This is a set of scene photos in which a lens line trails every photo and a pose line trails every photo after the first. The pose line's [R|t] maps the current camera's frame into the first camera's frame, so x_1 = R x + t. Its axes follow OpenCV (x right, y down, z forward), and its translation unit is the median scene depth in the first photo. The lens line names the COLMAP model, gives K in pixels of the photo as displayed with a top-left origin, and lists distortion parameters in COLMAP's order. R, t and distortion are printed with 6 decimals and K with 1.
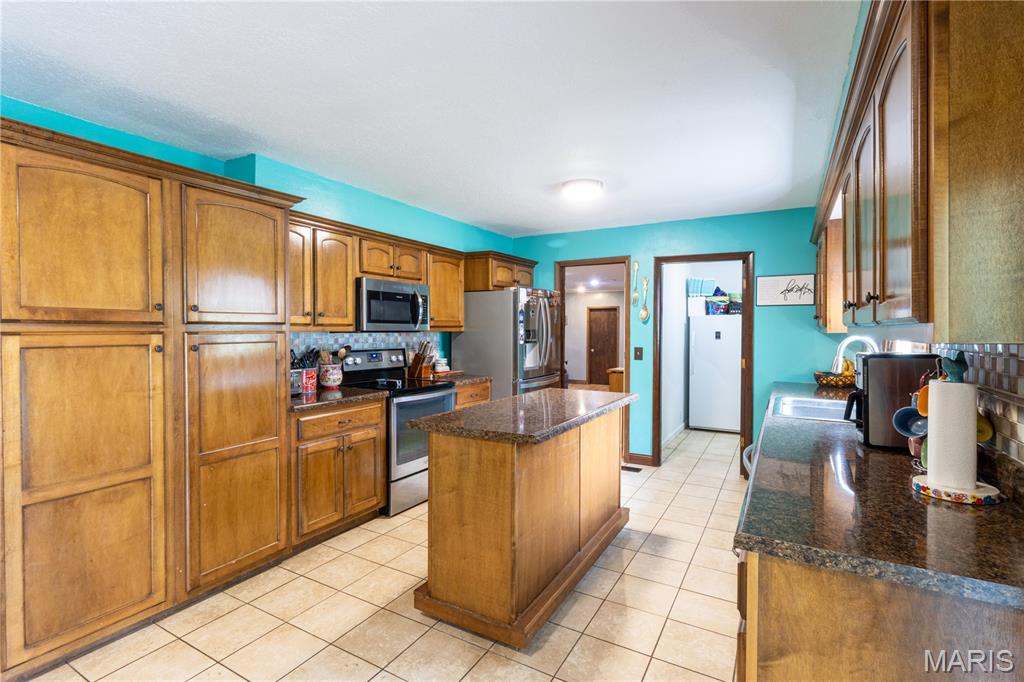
lens RADIAL K [[478.2, 0, 514.9], [0, 478.2, 337.4], [0, 0, 1]] dist [0.002441, 0.001237]
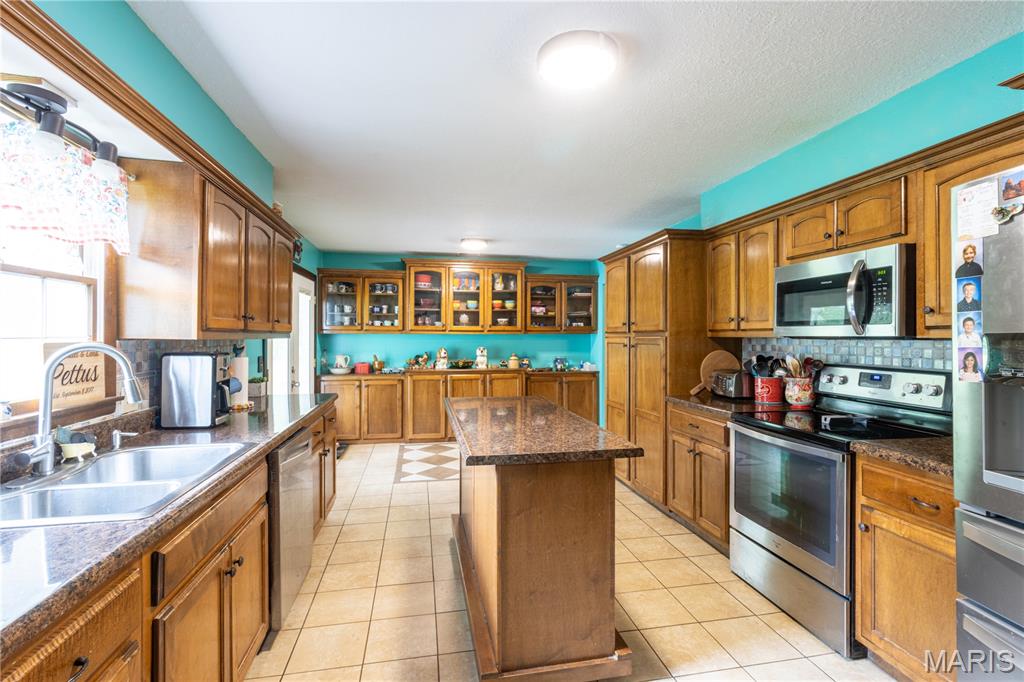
lens RADIAL K [[478.2, 0, 514.4], [0, 478.2, 337.0], [0, 0, 1]] dist [0.002441, 0.001237]
pose [[-0.763415, -0.003383, -0.645899, 0.557357], [-0.010266, 0.999924, 0.006896, -0.015224], [0.645826, 0.011896, -0.763392, 1.436242]]
